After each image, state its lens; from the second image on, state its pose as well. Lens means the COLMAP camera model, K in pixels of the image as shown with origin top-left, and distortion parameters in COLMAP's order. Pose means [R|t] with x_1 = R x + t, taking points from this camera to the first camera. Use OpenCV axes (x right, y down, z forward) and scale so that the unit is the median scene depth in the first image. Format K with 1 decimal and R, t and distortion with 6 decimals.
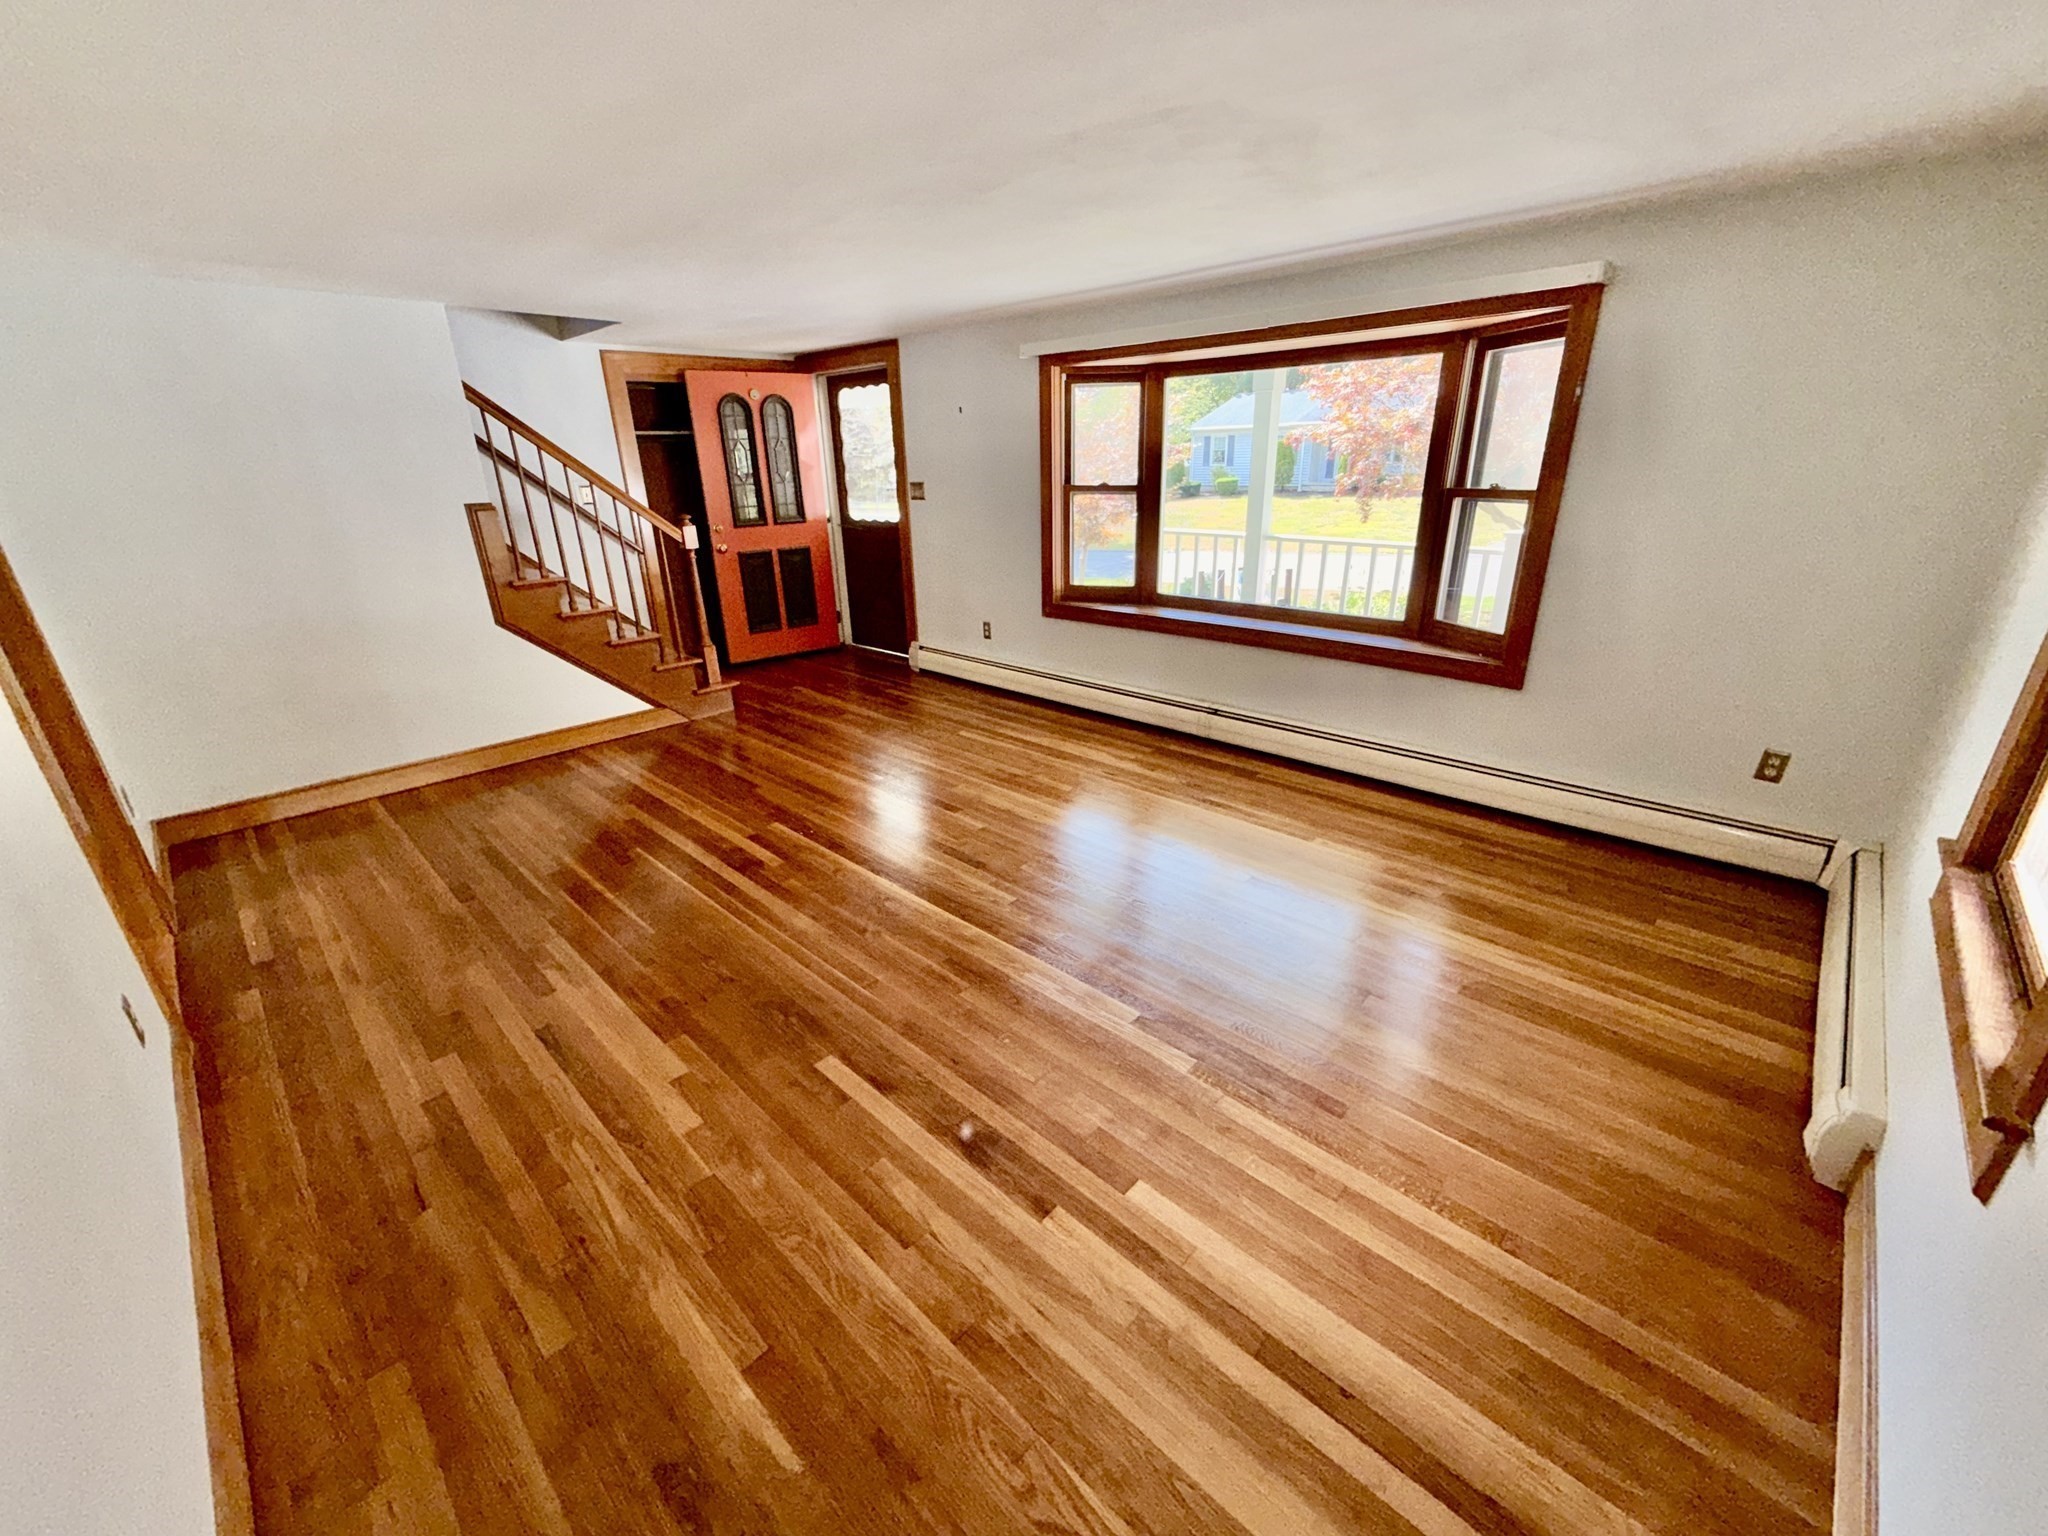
lens RADIAL K [[815.1, 0, 1013.1], [0, 815.1, 769.7], [0, 0, 1]] dist [-0.001600, 0.000756]
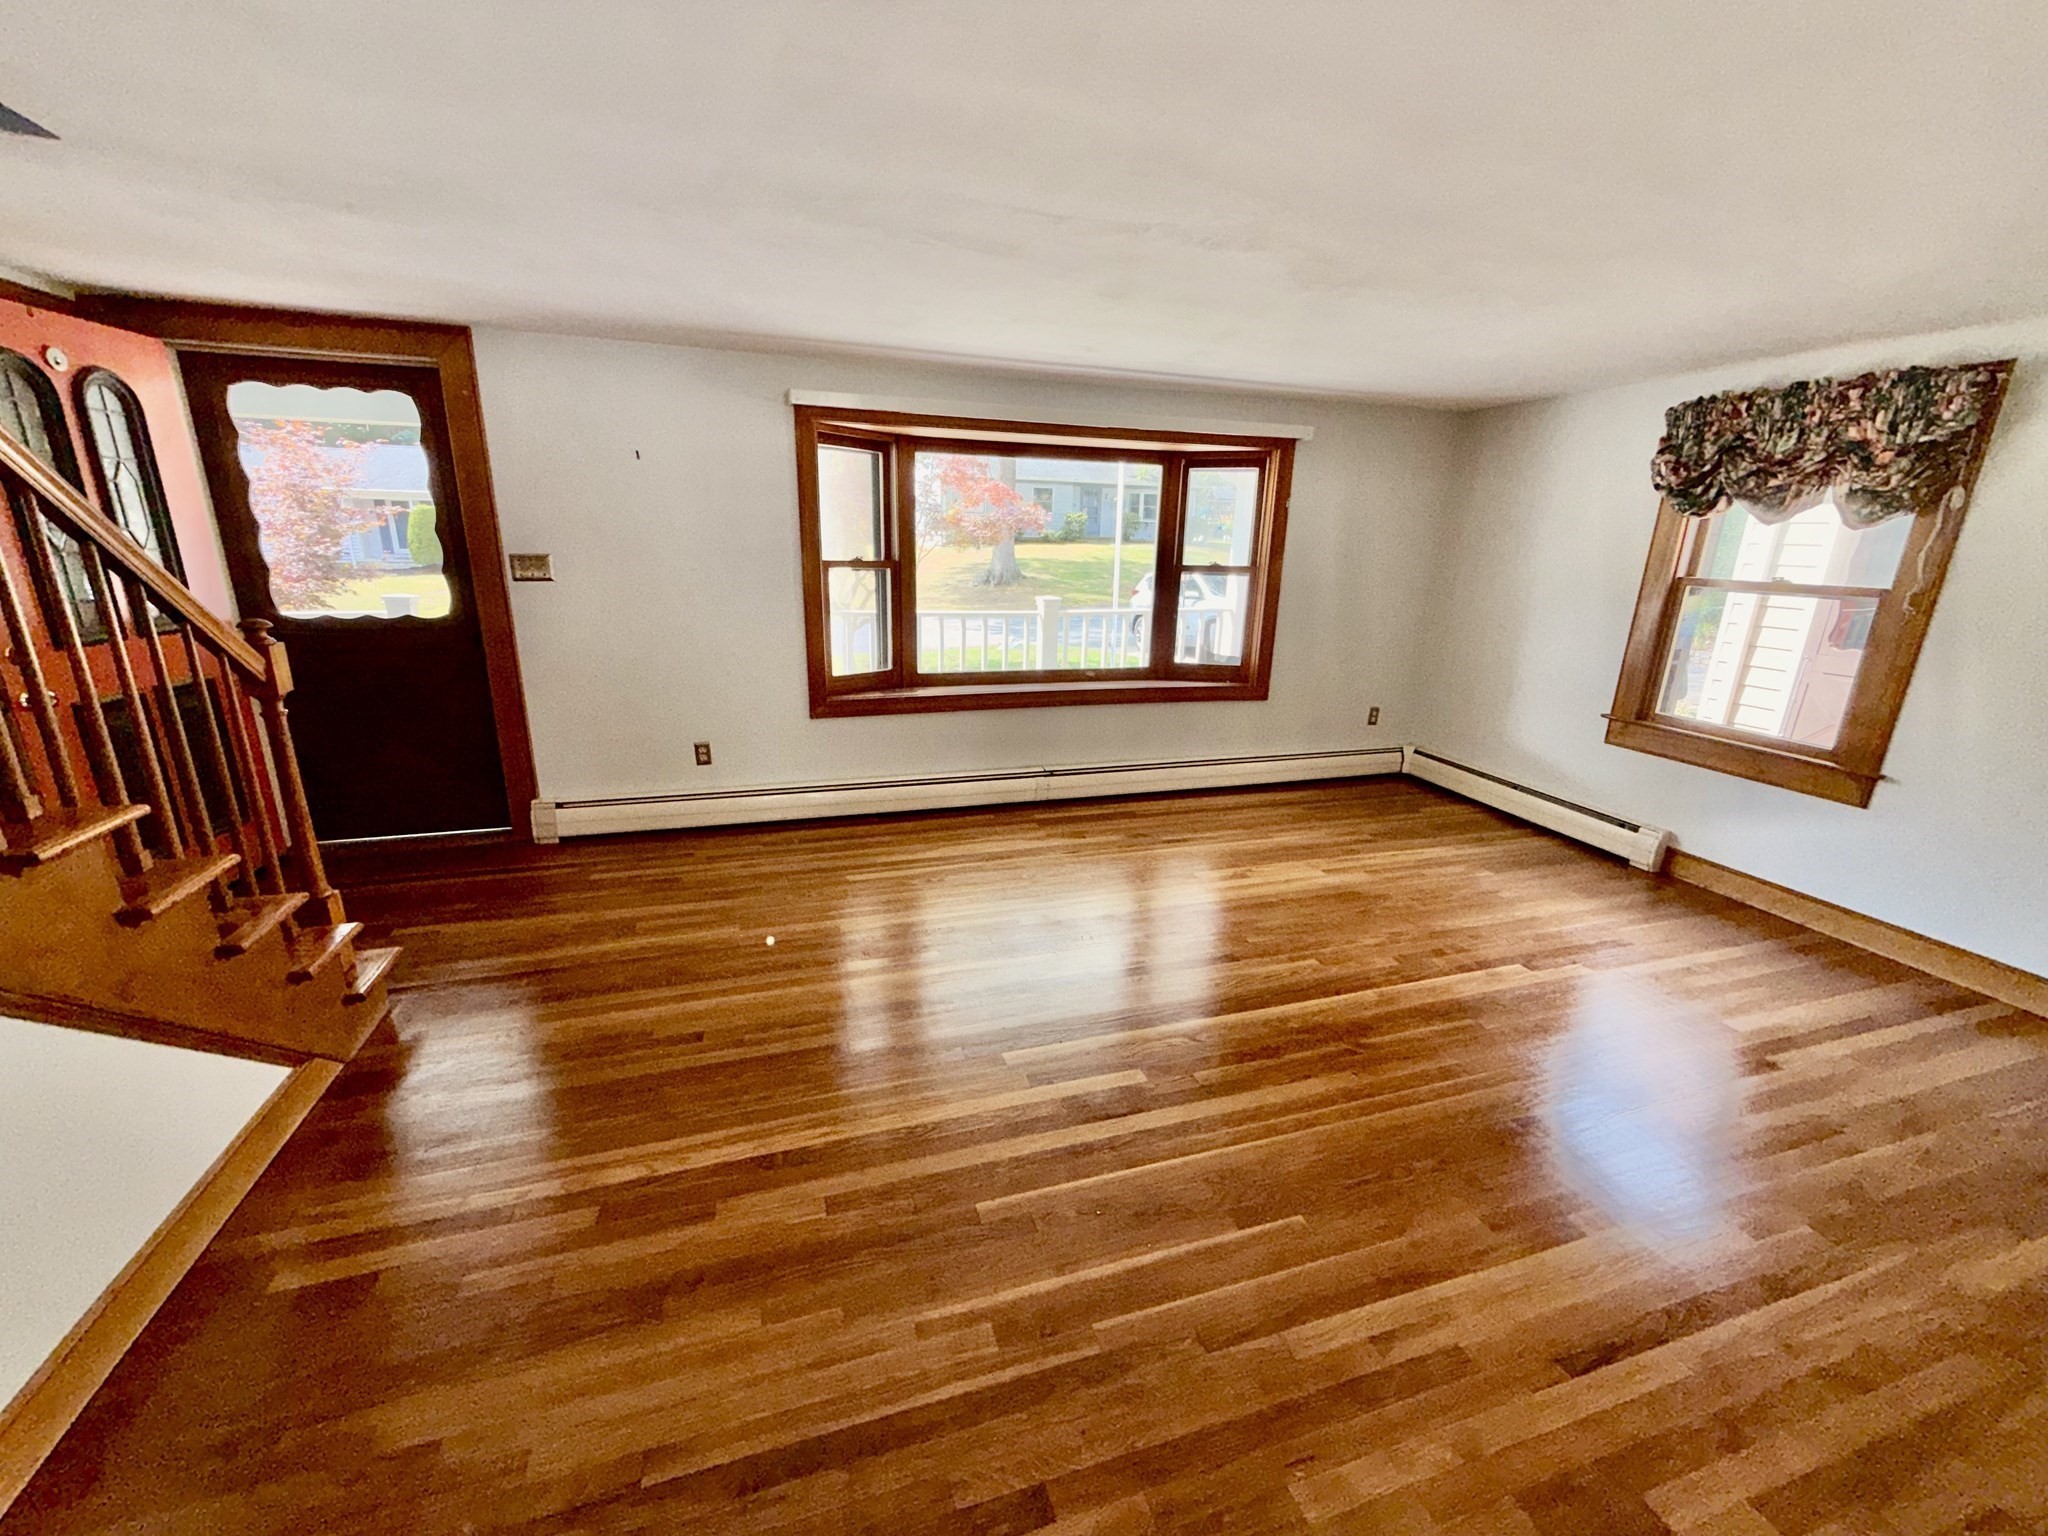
lens RADIAL K [[815.1, 0, 1019.2], [0, 815.1, 773.2], [0, 0, 1]] dist [-0.001600, 0.000756]
pose [[0.478799, -0.216069, 0.850920, -0.644326], [0.286830, 0.954552, 0.080989, -0.163606], [-0.829747, 0.205292, 0.519014, 0.480709]]
